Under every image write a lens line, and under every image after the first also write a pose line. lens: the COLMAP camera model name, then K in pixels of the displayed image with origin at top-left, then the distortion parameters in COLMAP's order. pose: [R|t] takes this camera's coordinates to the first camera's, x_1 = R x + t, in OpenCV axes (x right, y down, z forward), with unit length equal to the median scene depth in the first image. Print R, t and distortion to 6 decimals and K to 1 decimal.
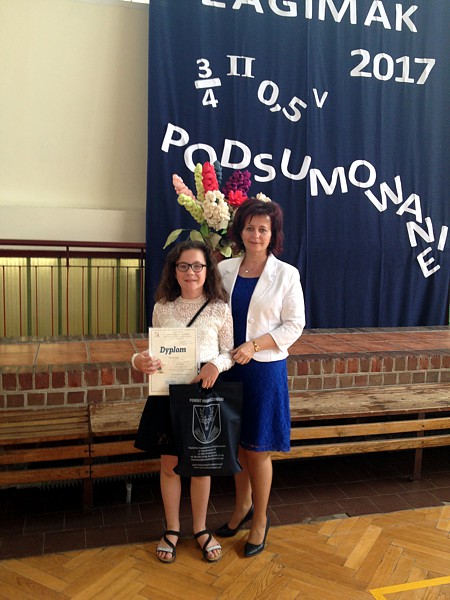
lens RADIAL K [[565.4, 0, 225.0], [0, 565.4, 300.0], [0, 0, 1]] dist [0.123996, -0.266628]
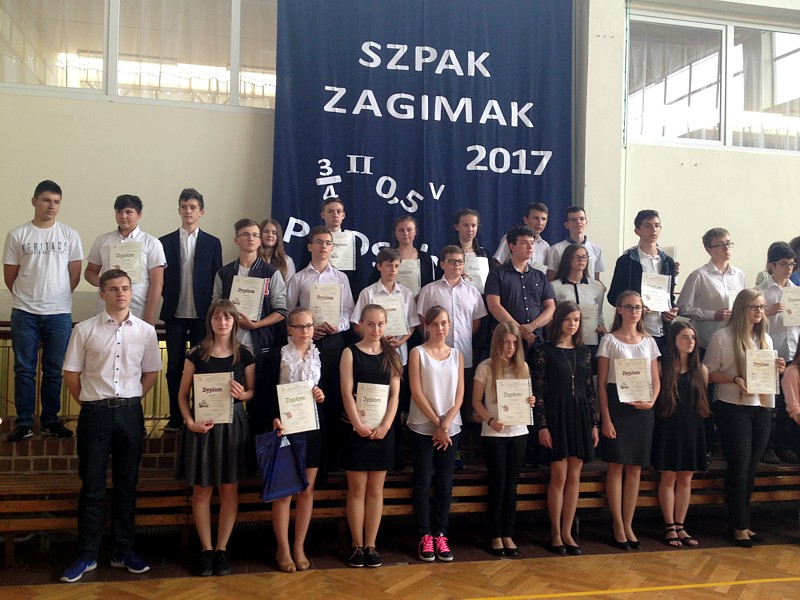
lens RADIAL K [[753.8, 0, 412.6], [0, 753.8, 304.2], [0, 0, 1]] dist [0.123996, -0.266628]
pose [[0.998706, -0.000608, -0.050858, 0.197577], [-0.005612, 0.992505, -0.122075, 0.030178], [0.050551, 0.122202, 0.991217, -0.382924]]
